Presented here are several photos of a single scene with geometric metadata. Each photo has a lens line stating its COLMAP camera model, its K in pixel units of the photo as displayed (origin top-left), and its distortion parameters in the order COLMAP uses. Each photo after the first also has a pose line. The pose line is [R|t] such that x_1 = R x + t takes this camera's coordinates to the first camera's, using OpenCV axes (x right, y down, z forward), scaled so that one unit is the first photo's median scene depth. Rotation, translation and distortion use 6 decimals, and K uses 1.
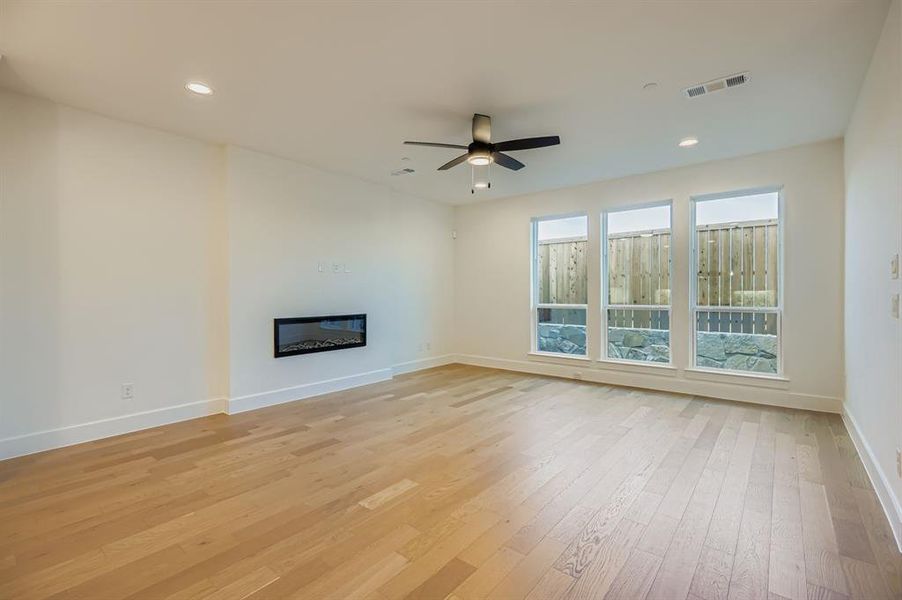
lens RADIAL K [[403.2, 0, 457.2], [0, 403.2, 294.8], [0, 0, 1]] dist [0.003418, 0.000996]
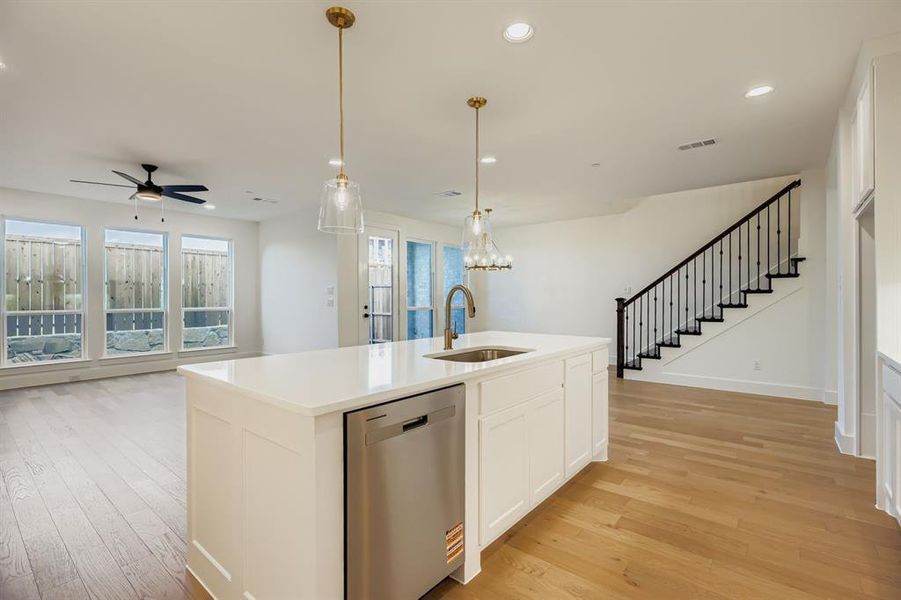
lens RADIAL K [[409.6, 0, 453.1], [0, 409.6, 297.5], [0, 0, 1]] dist [0.002396, -0.002076]
pose [[0.011605, 0.003759, 0.999926, -0.785037], [0.006292, 0.999973, -0.003832, 0.001508], [-0.999913, 0.006336, 0.011581, -0.000782]]
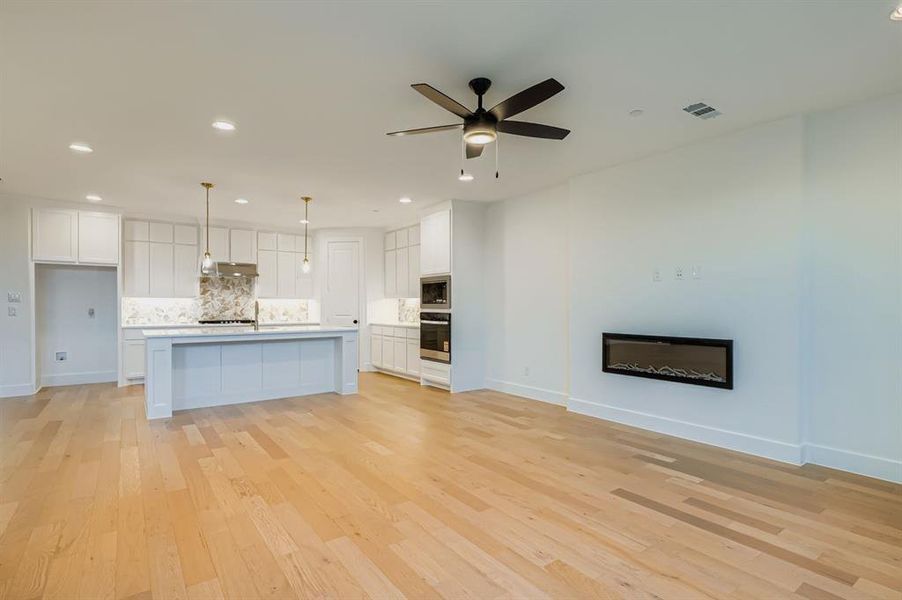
lens RADIAL K [[440.9, 0, 440.1], [0, 440.9, 308.9], [0, 0, 1]] dist [-0.004282, 0.001056]
pose [[-0.270866, 0.010894, -0.962555, 0.560324], [-0.004620, 0.999910, 0.012616, -0.008915], [0.962606, 0.007864, -0.270792, 0.721828]]
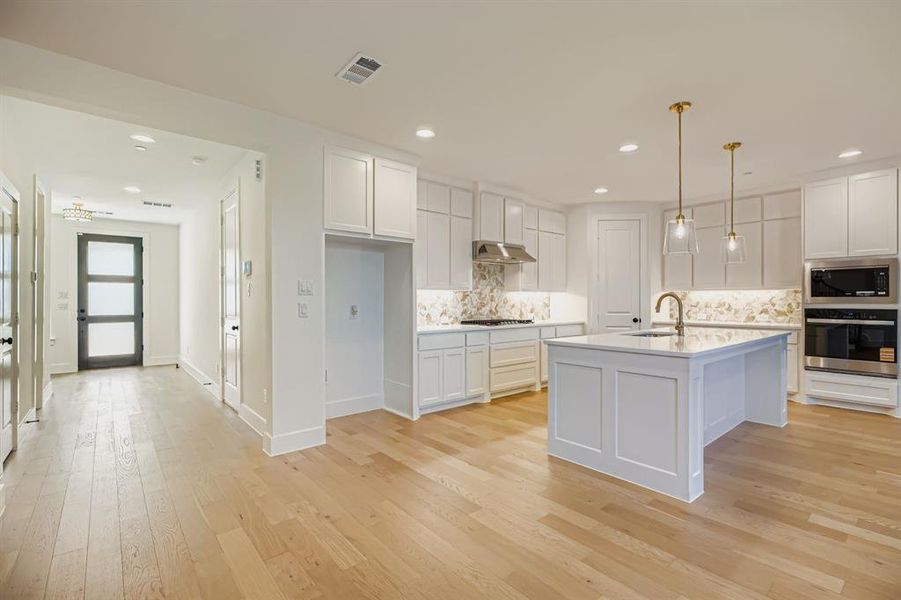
lens RADIAL K [[409.6, 0, 458.3], [0, 409.6, 301.7], [0, 0, 1]] dist [0.002396, -0.002076]
pose [[-0.186162, 0.006490, -0.982498, 0.375260], [-0.001917, 0.999974, 0.006969, -0.002459], [0.982517, 0.003181, -0.186144, -0.219270]]
